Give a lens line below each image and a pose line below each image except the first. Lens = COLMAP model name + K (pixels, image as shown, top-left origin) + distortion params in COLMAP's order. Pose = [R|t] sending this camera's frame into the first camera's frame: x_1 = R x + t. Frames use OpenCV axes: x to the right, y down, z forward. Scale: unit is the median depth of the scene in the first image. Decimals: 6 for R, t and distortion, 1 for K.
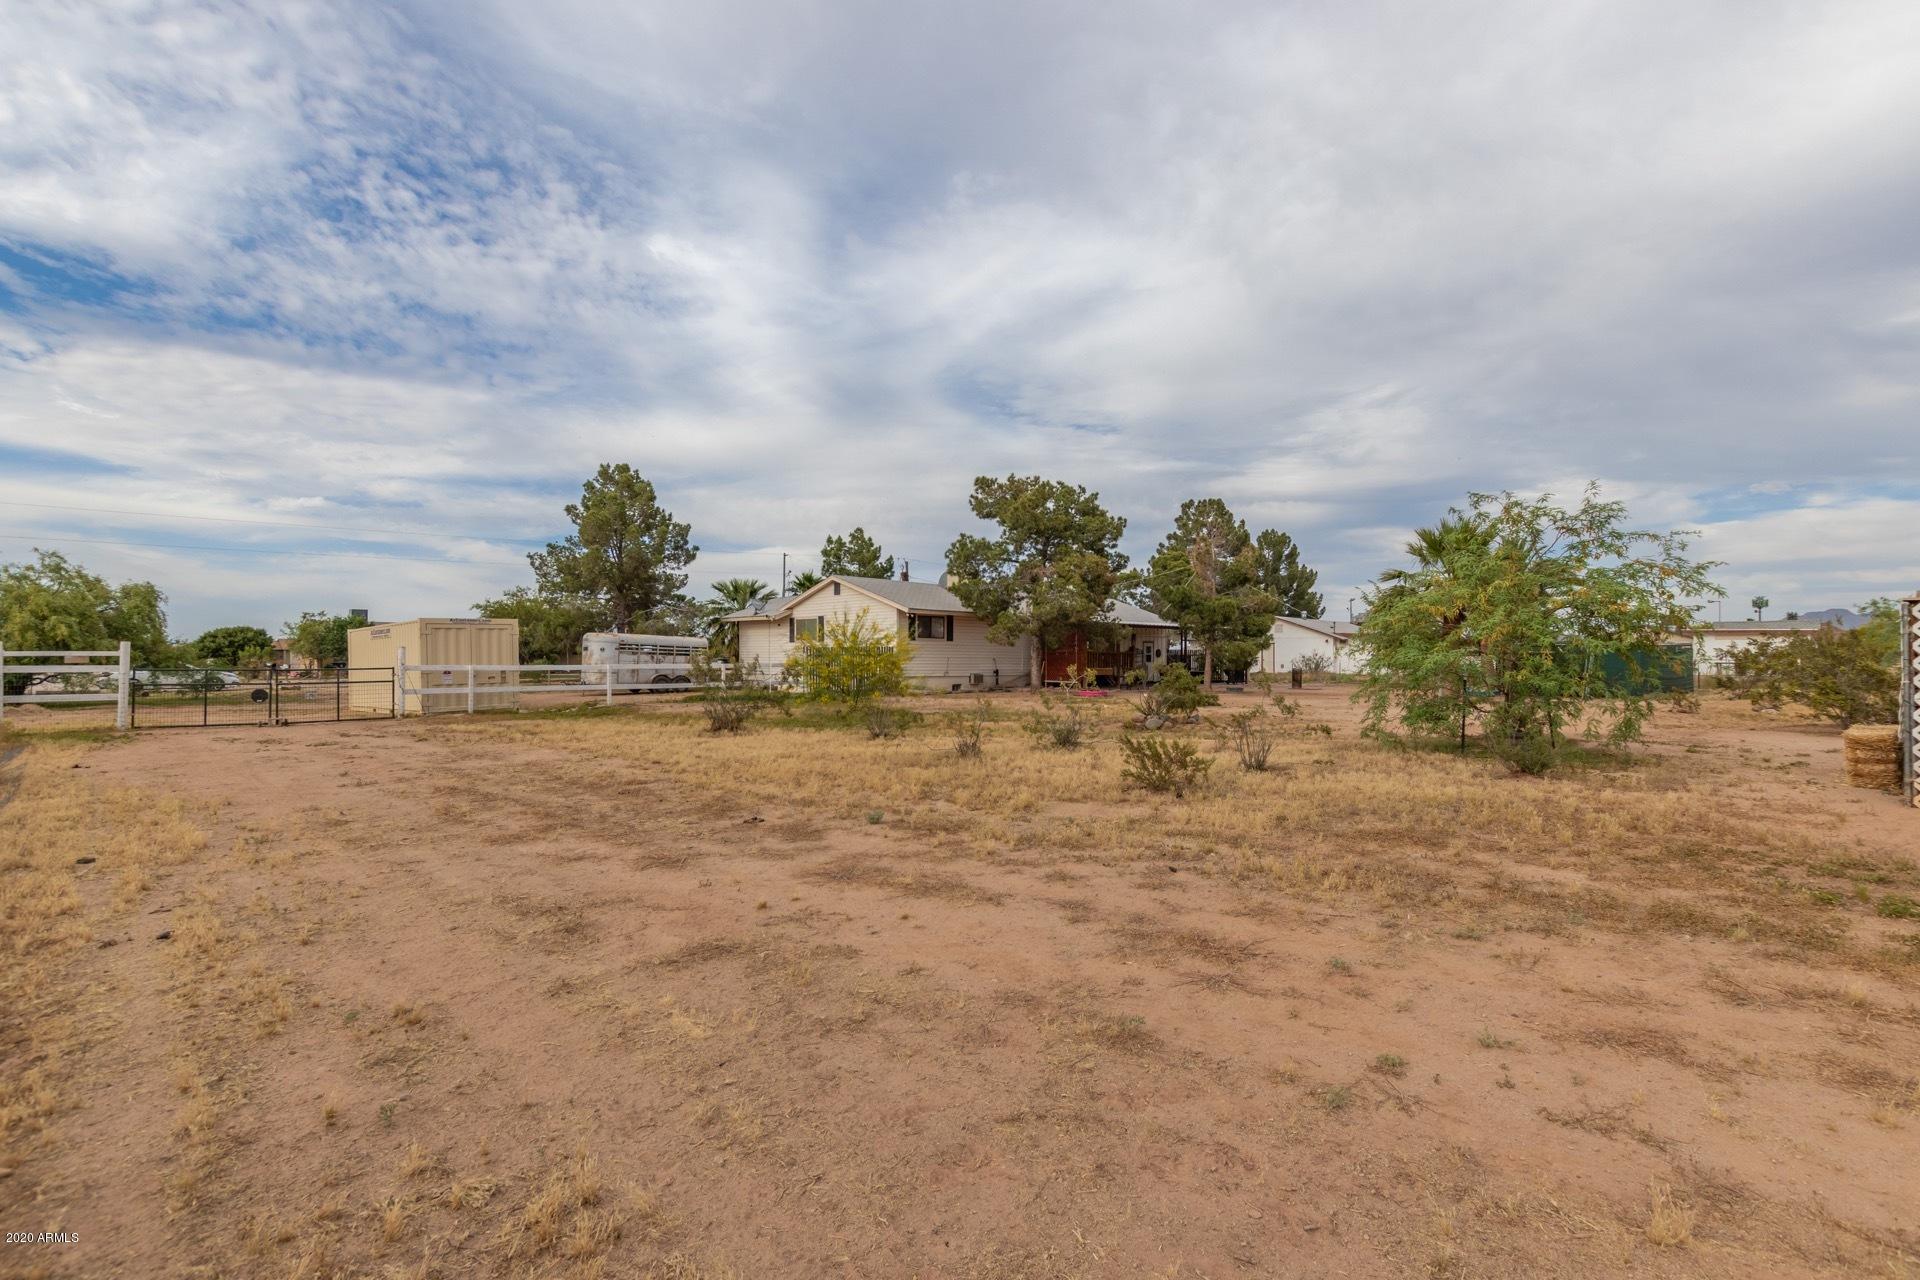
lens RADIAL K [[849.0, 0, 964.4], [0, 849.0, 640.9], [0, 0, 1]] dist [0.014532, -0.001853]
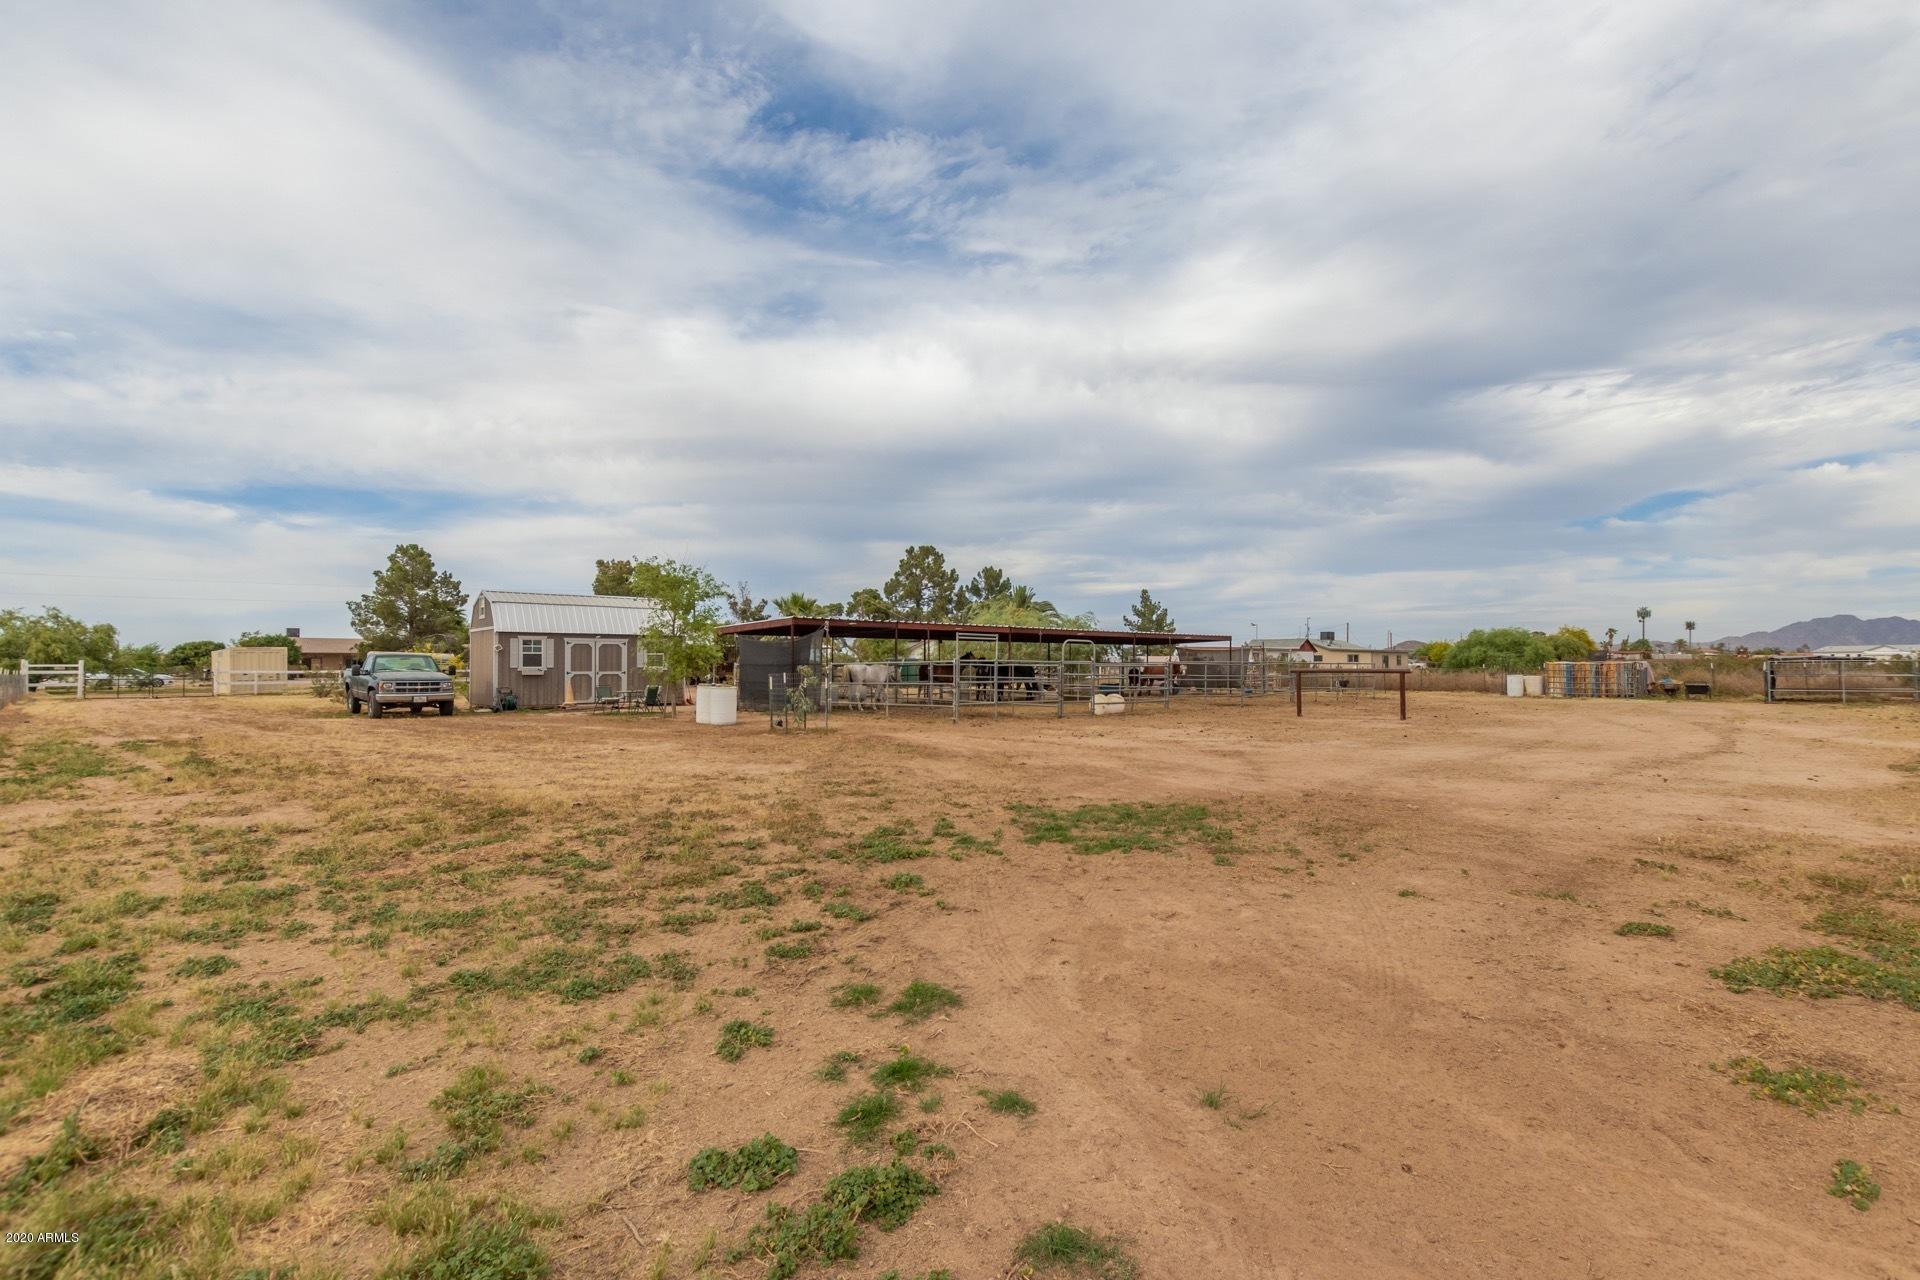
lens RADIAL K [[849.0, 0, 976.1], [0, 849.0, 655.8], [0, 0, 1]] dist [0.014532, -0.001853]
pose [[0.999967, 0.000006, -0.008122, 0.852800], [0.000093, 0.999926, 0.012194, -0.023388], [0.008122, -0.012194, 0.999893, -0.757884]]
